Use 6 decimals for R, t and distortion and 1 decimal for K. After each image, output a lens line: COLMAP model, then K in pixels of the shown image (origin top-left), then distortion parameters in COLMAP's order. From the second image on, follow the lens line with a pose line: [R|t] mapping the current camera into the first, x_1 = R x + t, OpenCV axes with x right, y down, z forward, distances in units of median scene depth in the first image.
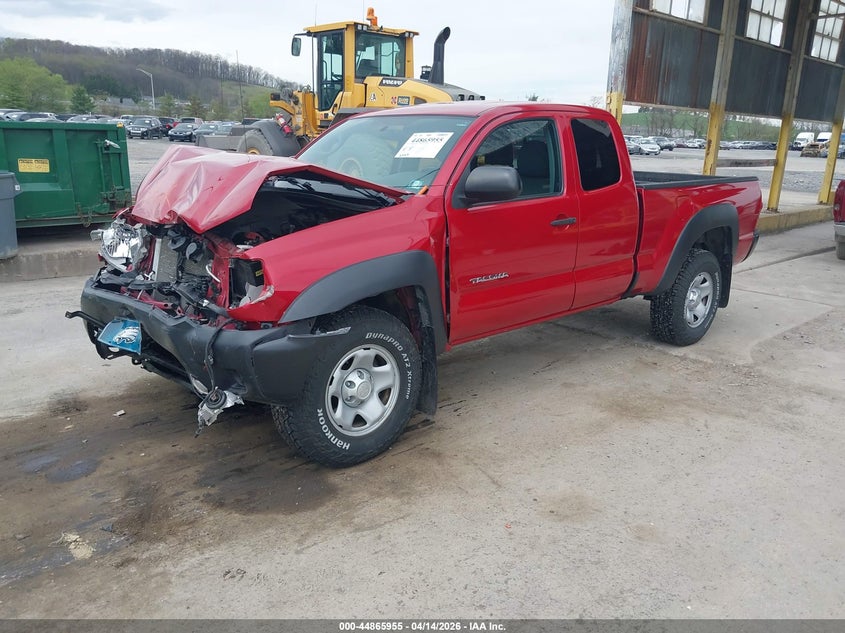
lens RADIAL K [[677.4, 0, 401.5], [0, 677.4, 314.1], [0, 0, 1]] dist [0.001737, -0.005119]
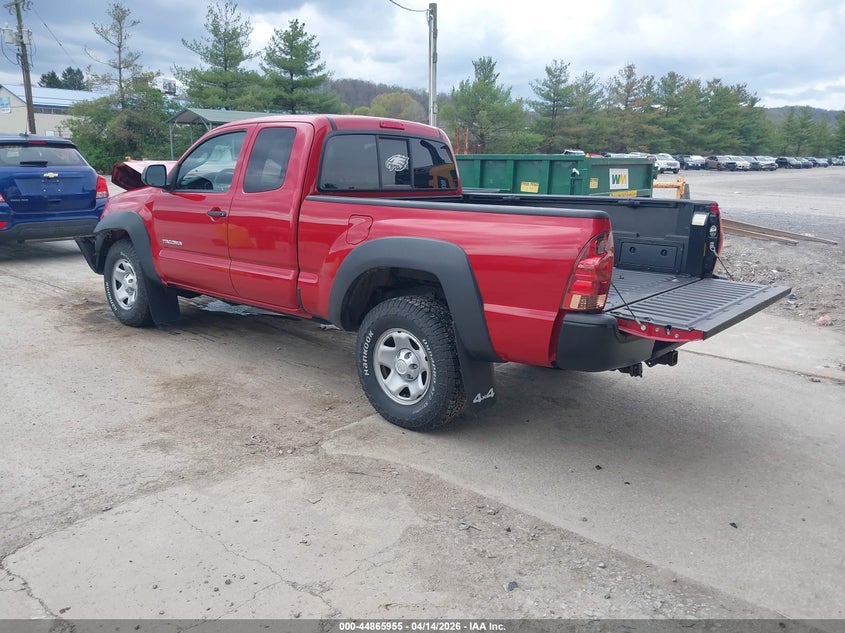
lens RADIAL K [[677.4, 0, 401.5], [0, 677.4, 314.1], [0, 0, 1]] dist [0.001737, -0.005119]
pose [[0.108775, 0.188476, -0.976035, 1.381149], [-0.269970, 0.950559, 0.153470, -0.216480], [0.956705, 0.246807, 0.154280, 1.120021]]
